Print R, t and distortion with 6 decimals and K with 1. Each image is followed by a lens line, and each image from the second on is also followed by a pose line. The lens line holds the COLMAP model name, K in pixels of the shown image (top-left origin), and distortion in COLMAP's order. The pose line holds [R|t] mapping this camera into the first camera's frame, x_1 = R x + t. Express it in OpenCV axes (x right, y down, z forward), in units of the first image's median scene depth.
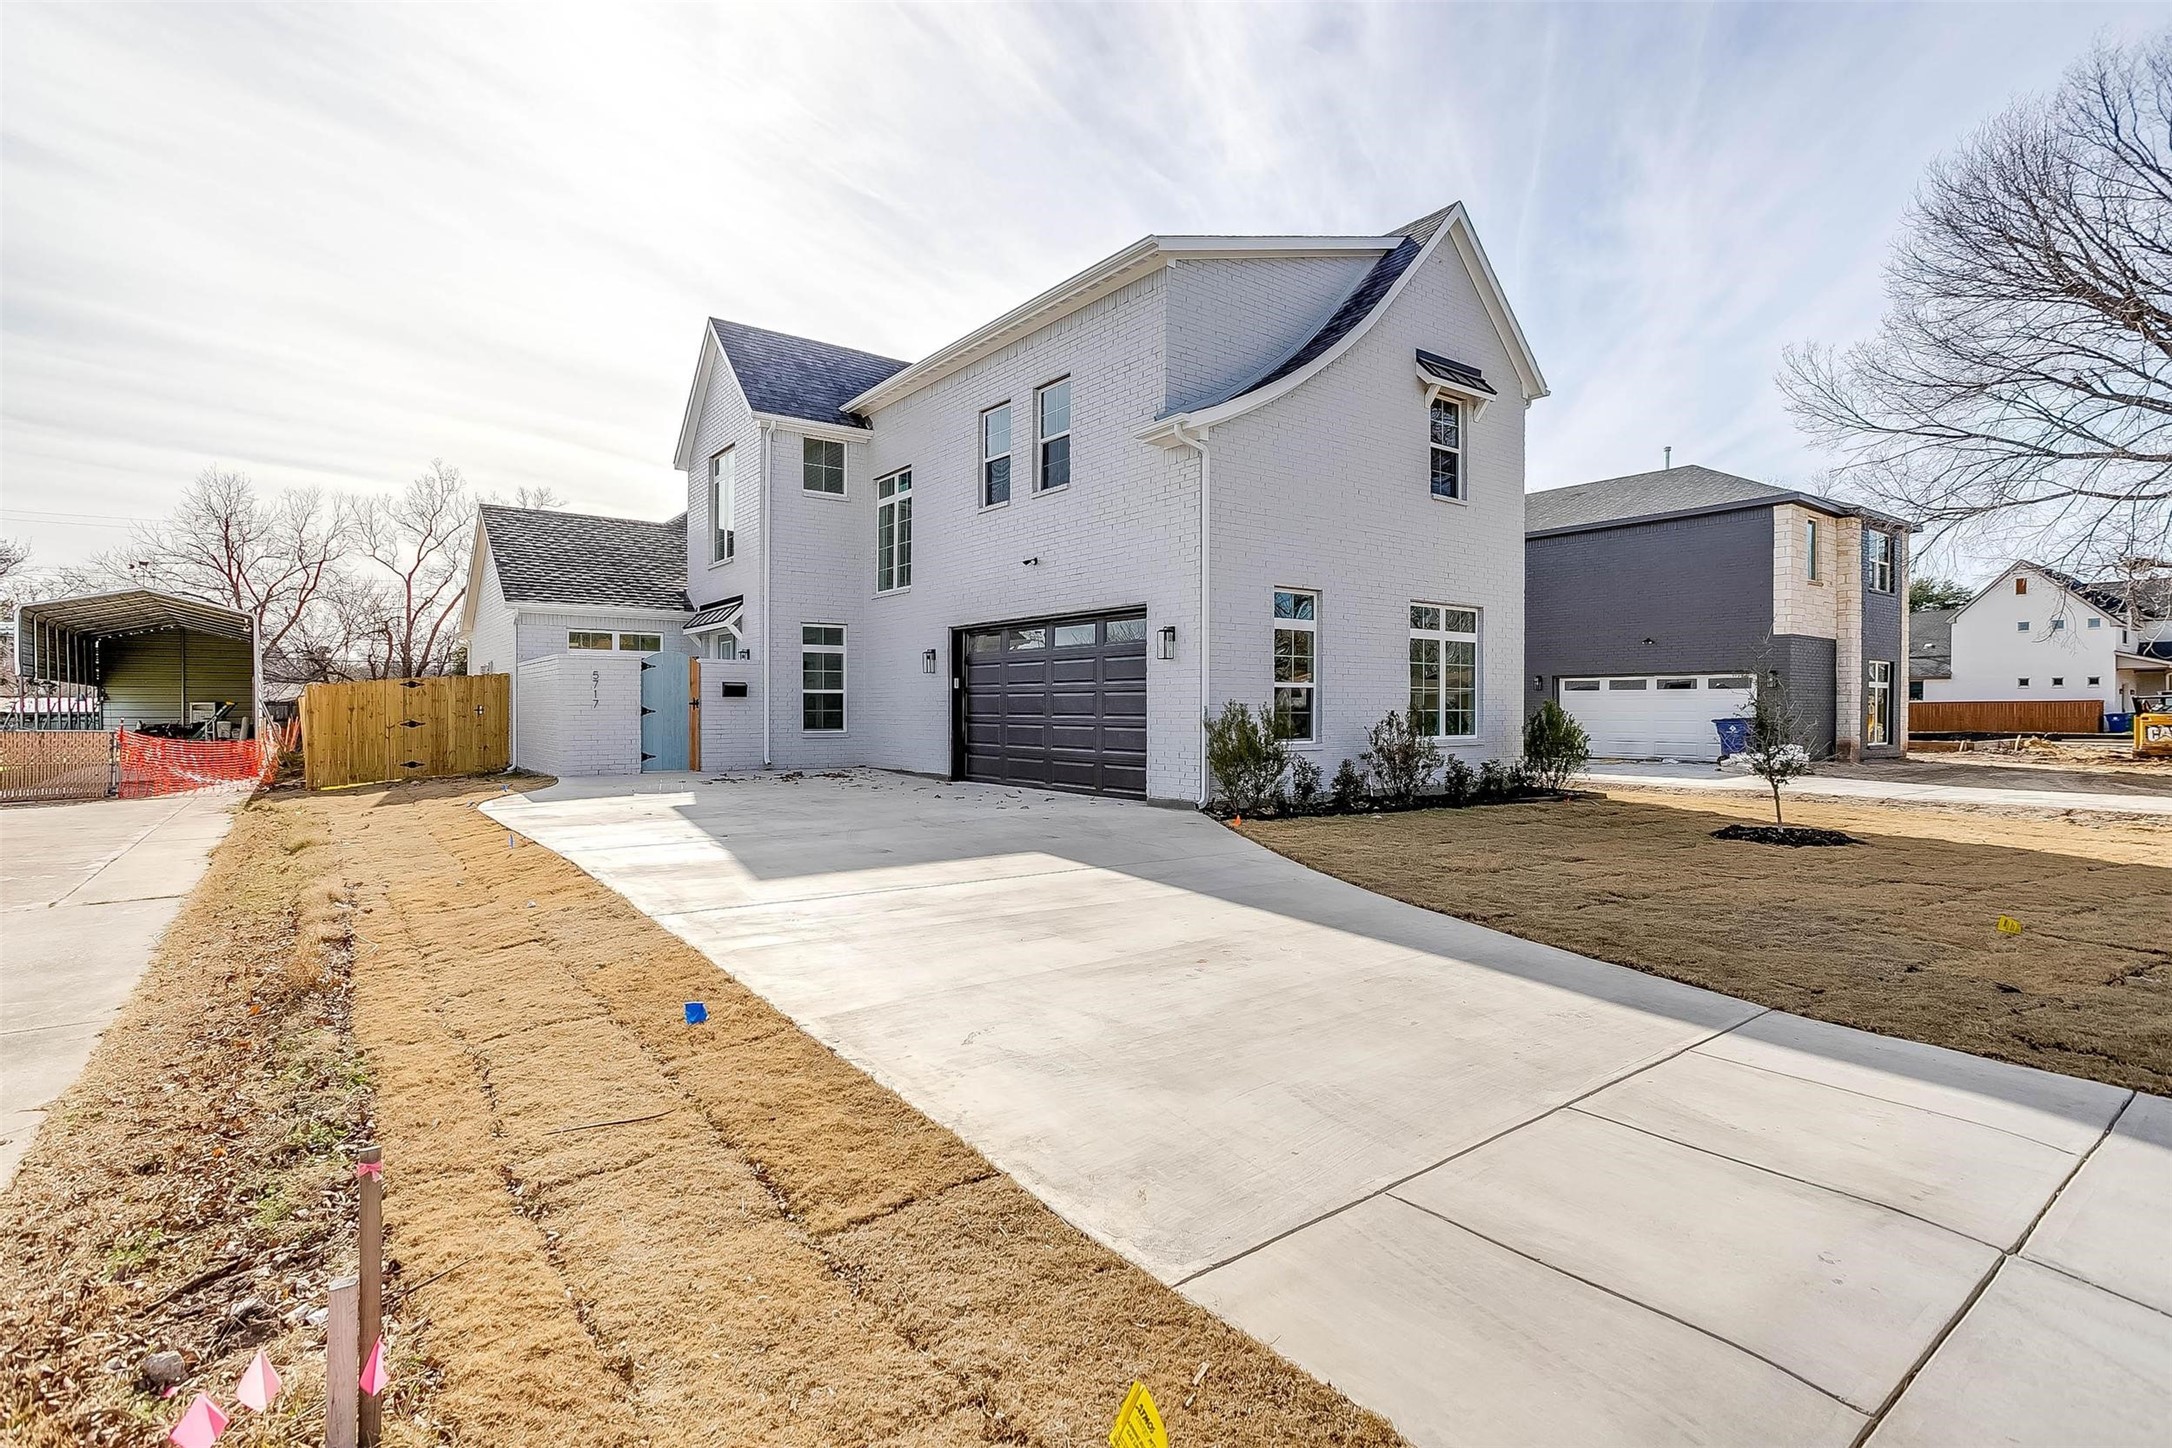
lens RADIAL K [[1033.3, 0, 1082.6], [0, 1033.3, 728.7], [0, 0, 1]] dist [-0.000763, 0.000307]
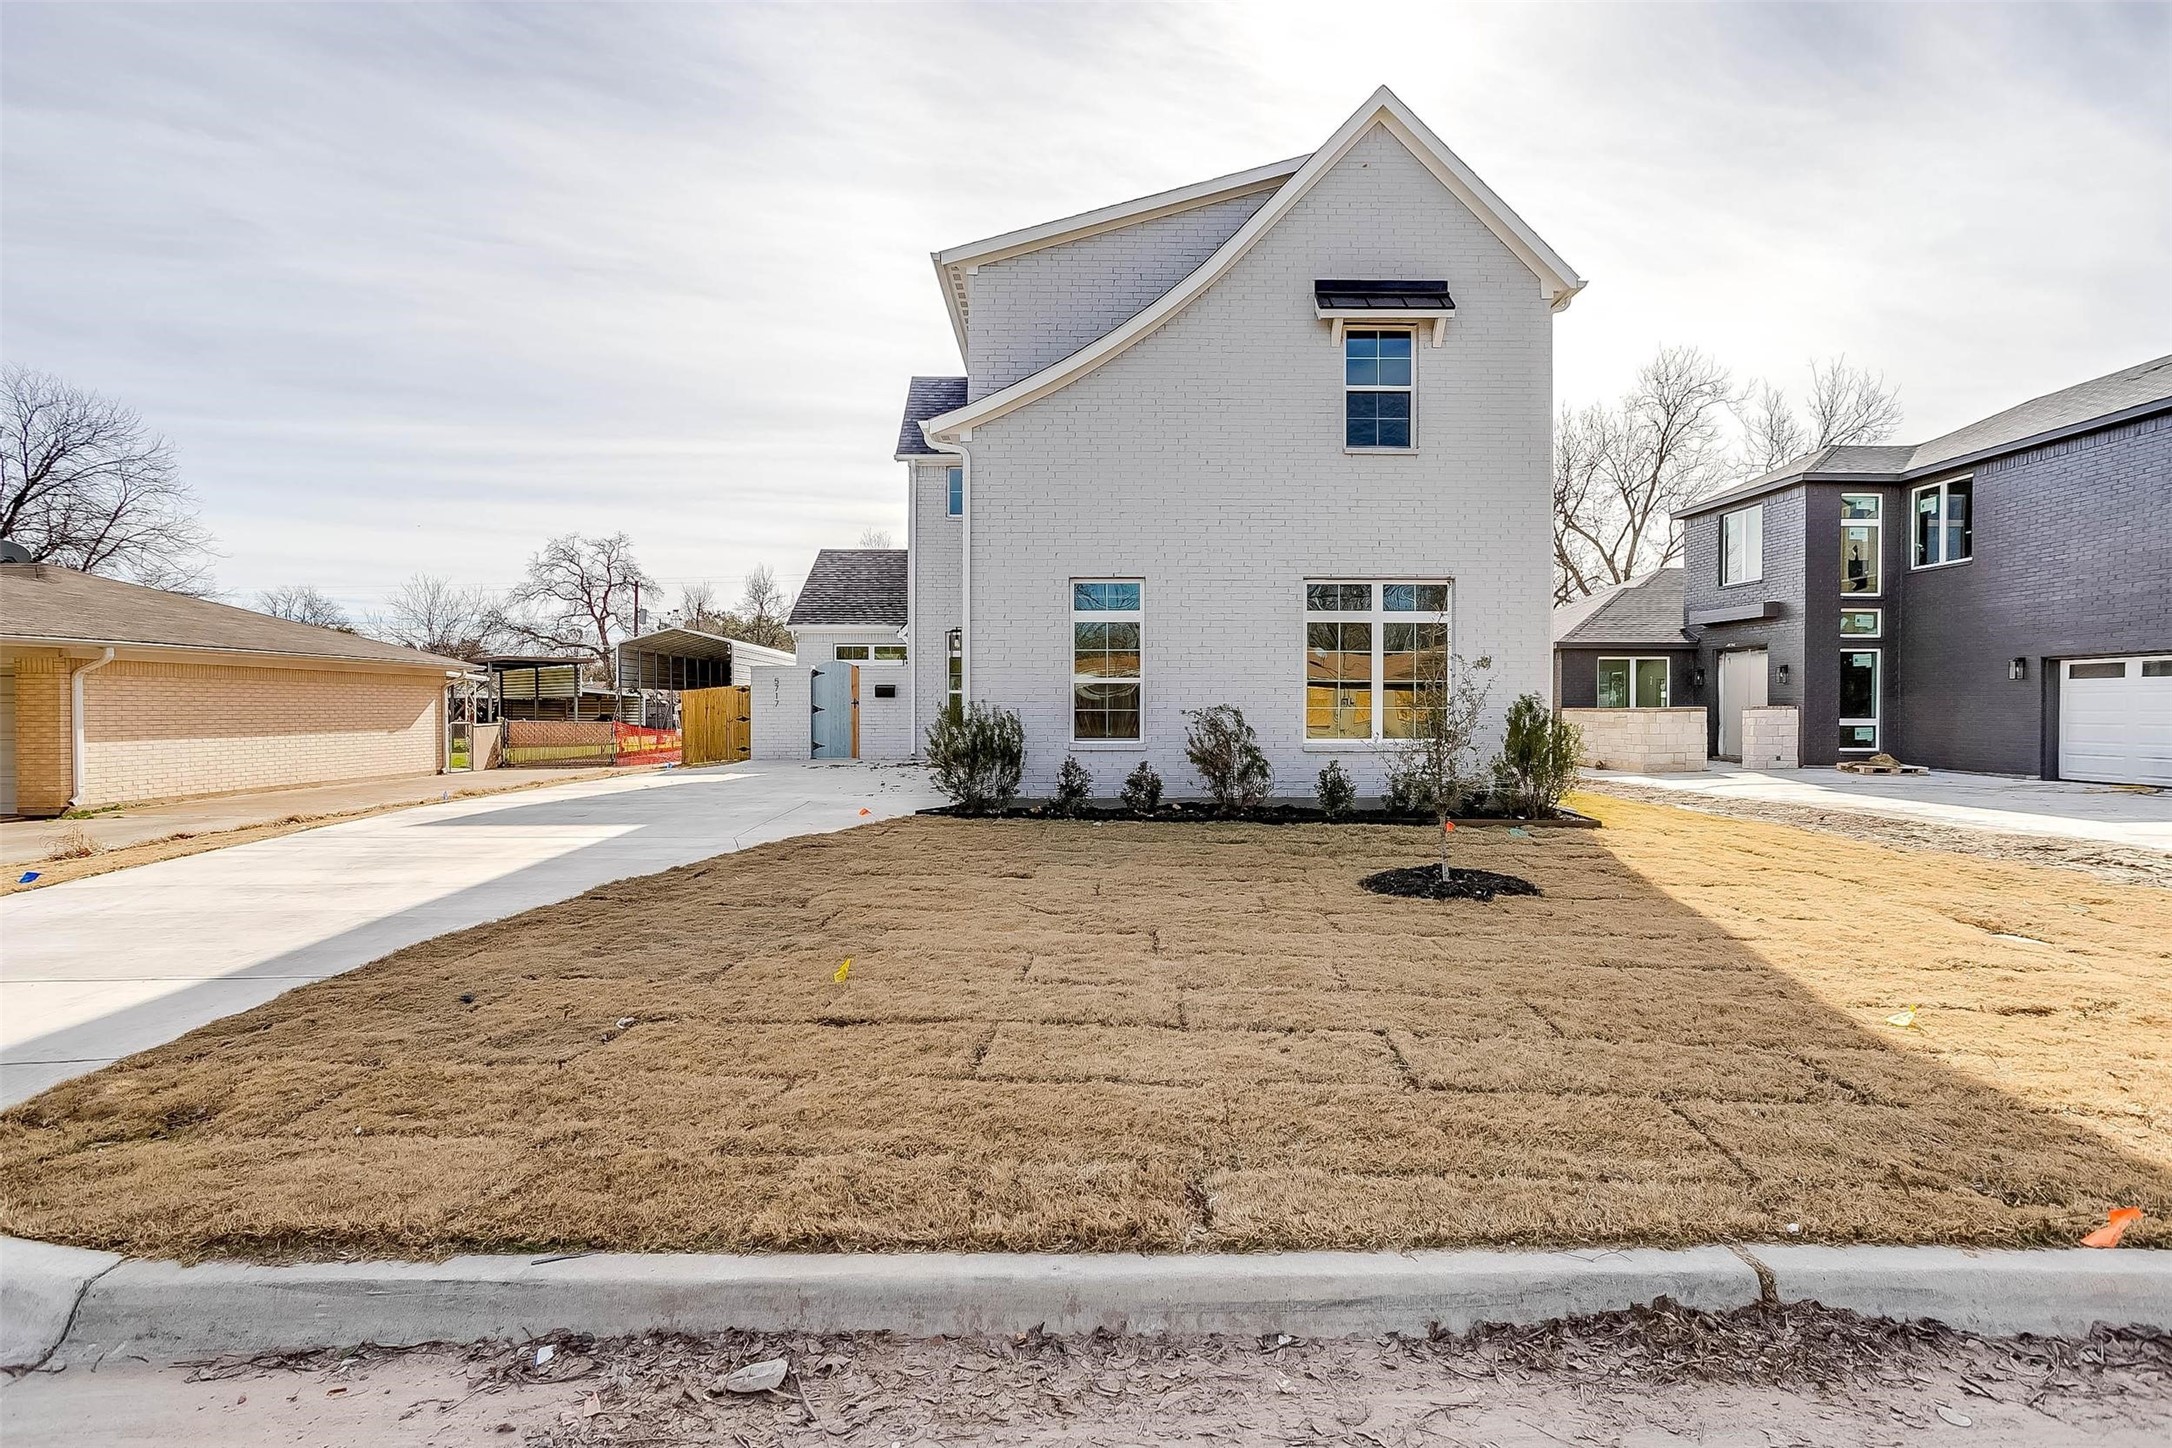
lens RADIAL K [[1033.3, 0, 1085.6], [0, 1033.3, 714.9], [0, 0, 1]] dist [-0.000763, 0.000307]
pose [[0.812662, 0.003612, -0.582724, 0.635295], [-0.012434, 0.999861, -0.011142, -0.000028], [0.582602, 0.016300, 0.812594, 0.196827]]
